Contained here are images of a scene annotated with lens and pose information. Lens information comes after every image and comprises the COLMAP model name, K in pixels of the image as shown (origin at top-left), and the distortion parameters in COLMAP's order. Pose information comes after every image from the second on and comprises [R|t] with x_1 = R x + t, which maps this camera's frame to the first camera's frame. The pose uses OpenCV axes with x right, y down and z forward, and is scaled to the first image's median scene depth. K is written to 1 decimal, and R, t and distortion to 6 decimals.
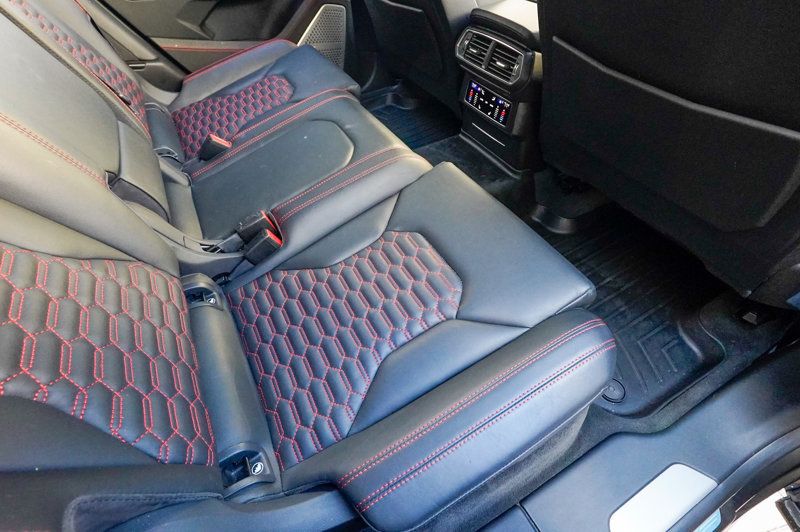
lens RADIAL K [[367.8, 0, 398.5], [0, 367.8, 263.9], [0, 0, 1]] dist [-0.016886, 0.008789]
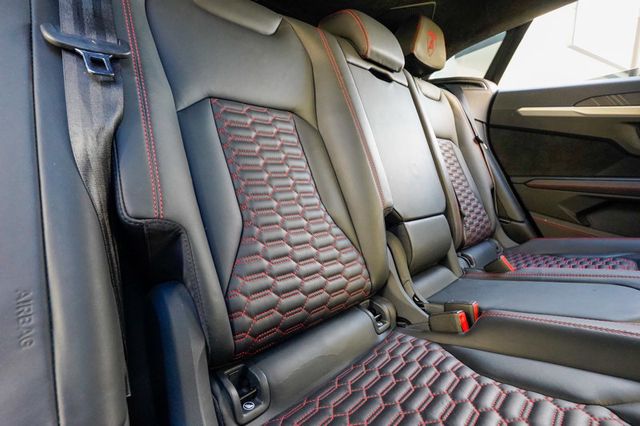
lens RADIAL K [[294.2, 0, 319.1], [0, 294.2, 214.8], [0, 0, 1]] dist [-0.016886, 0.008789]
pose [[0.266648, 0.180420, -0.946756, 0.196118], [-0.734028, 0.674604, -0.078177, 0.062498], [0.624581, 0.715791, 0.312315, 0.262761]]
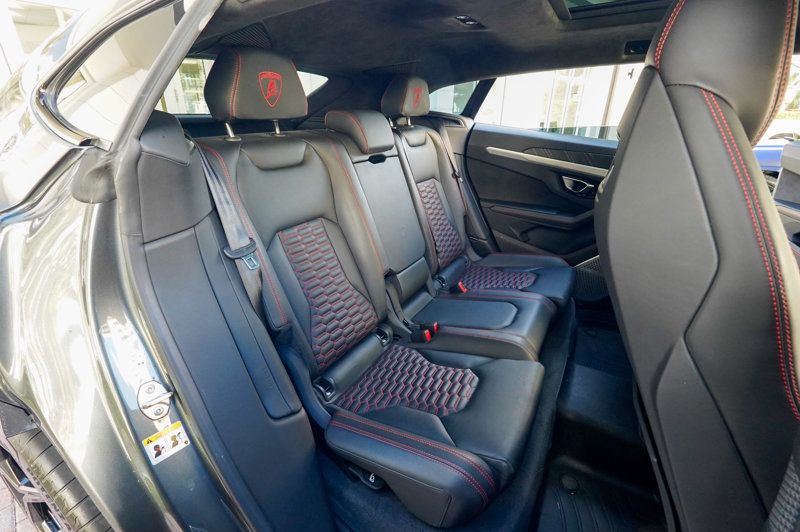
lens RADIAL K [[367.8, 0, 397.1], [0, 367.8, 265.6], [0, 0, 1]] dist [-0.016886, 0.008789]
pose [[0.515585, 0.375176, -0.770334, 0.693408], [-0.668783, 0.738221, -0.088081, -0.054436], [0.535632, 0.560600, 0.631527, -0.340809]]
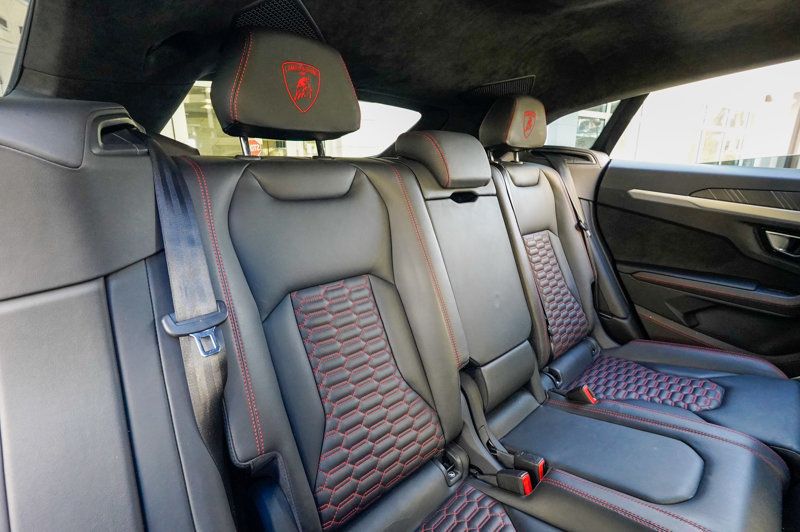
lens RADIAL K [[367.8, 0, 398.8], [0, 367.8, 270.7], [0, 0, 1]] dist [-0.016886, 0.008789]
pose [[0.249564, 0.284113, -0.925742, 0.303621], [-0.733394, 0.679716, 0.010896, -0.190750], [0.632337, 0.676214, 0.378000, -0.037736]]
